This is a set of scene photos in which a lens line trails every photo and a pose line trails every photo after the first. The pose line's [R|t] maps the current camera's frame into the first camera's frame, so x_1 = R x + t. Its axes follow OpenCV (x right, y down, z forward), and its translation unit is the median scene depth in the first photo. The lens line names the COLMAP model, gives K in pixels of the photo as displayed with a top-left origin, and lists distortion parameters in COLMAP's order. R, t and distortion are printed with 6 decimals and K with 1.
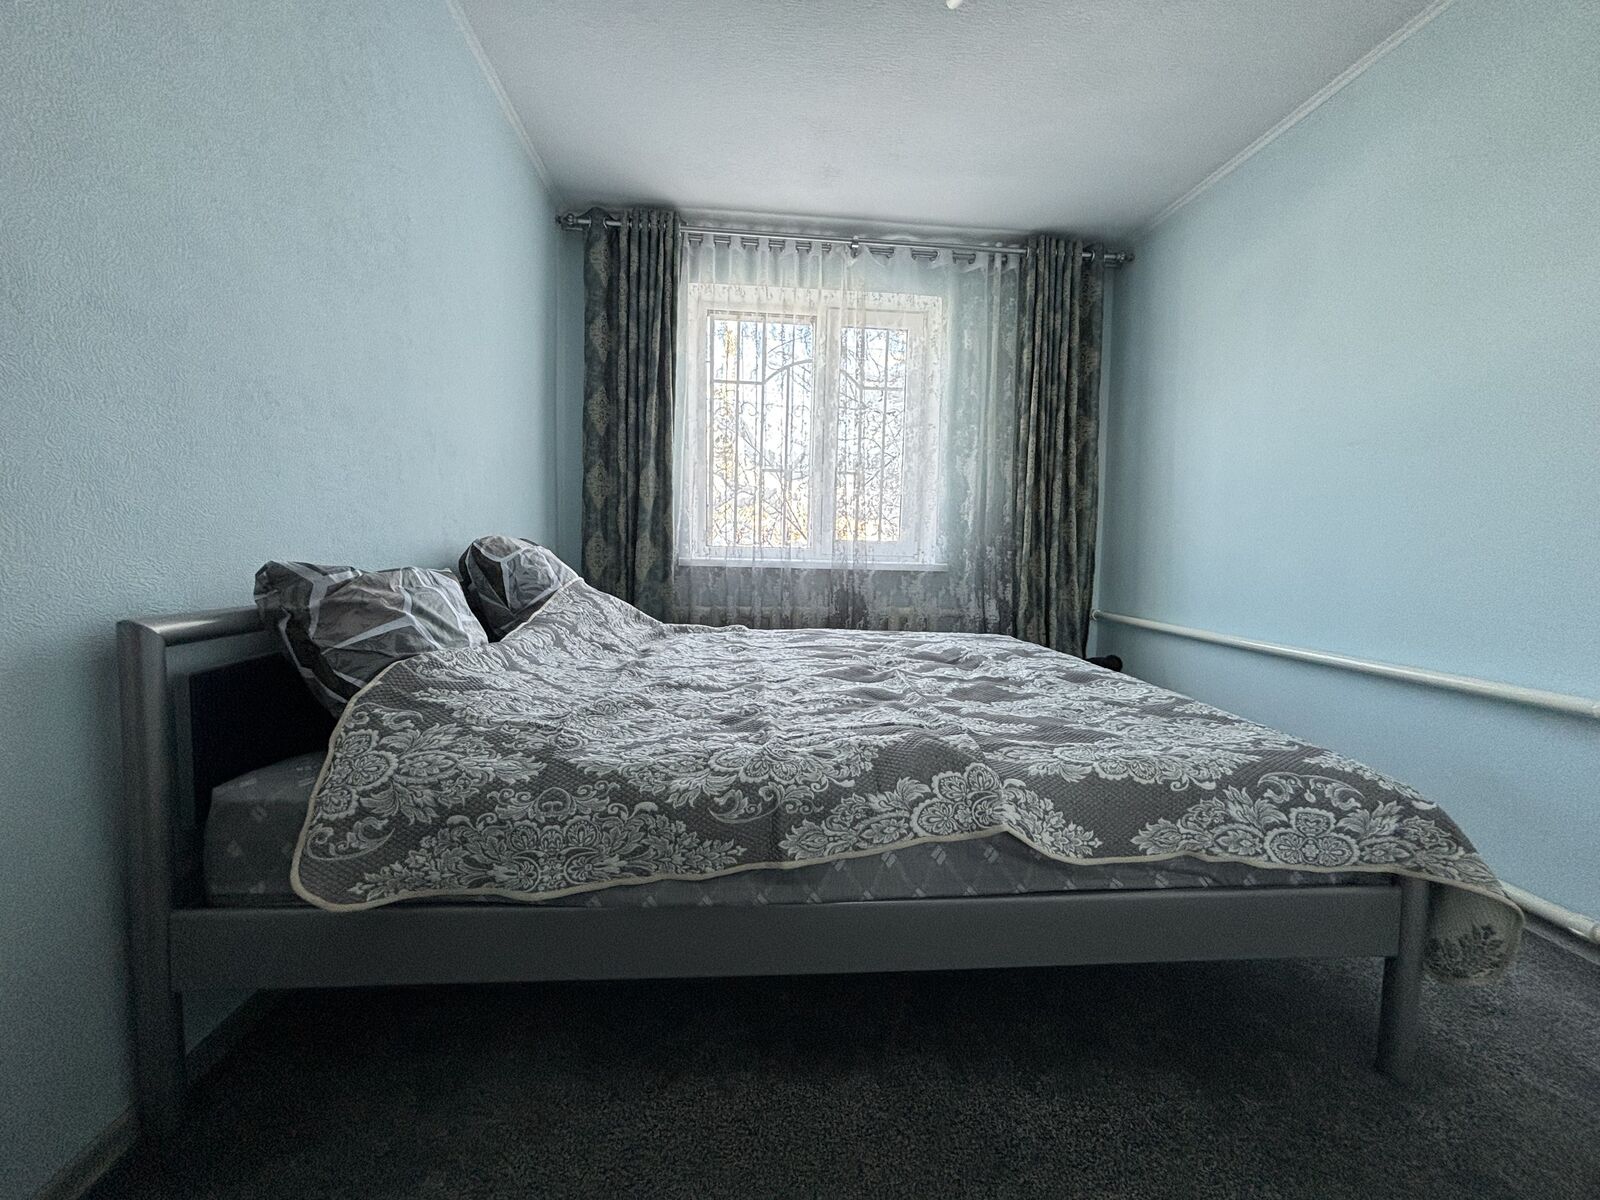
lens RADIAL K [[640.4, 0, 799.3], [0, 640.4, 594.9], [0, 0, 1]] dist [-0.003610, -0.000709]
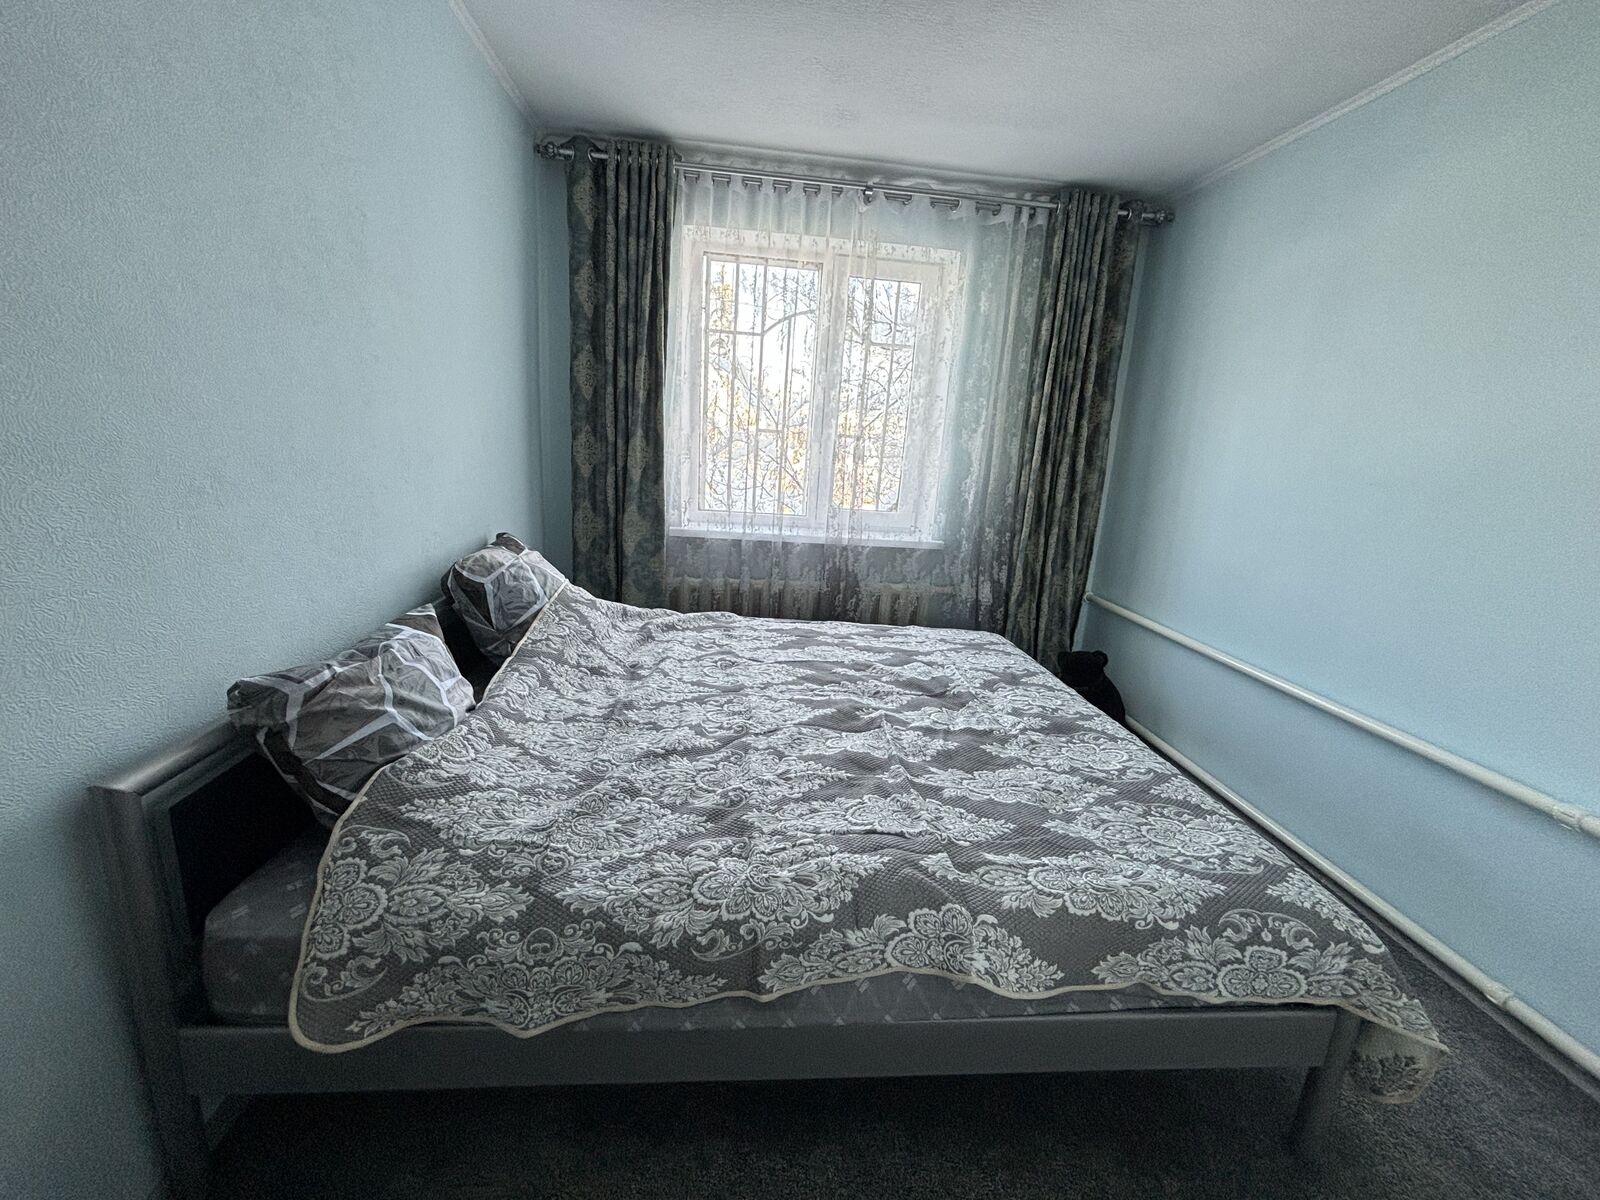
lens RADIAL K [[643.3, 0, 799.2], [0, 643.3, 594.8], [0, 0, 1]] dist [-0.001040, -0.000236]
pose [[0.999084, 0.040115, 0.014905, -0.003638], [-0.041960, 0.986728, 0.156865, -0.266815], [-0.008415, -0.157346, 0.987508, 0.037914]]
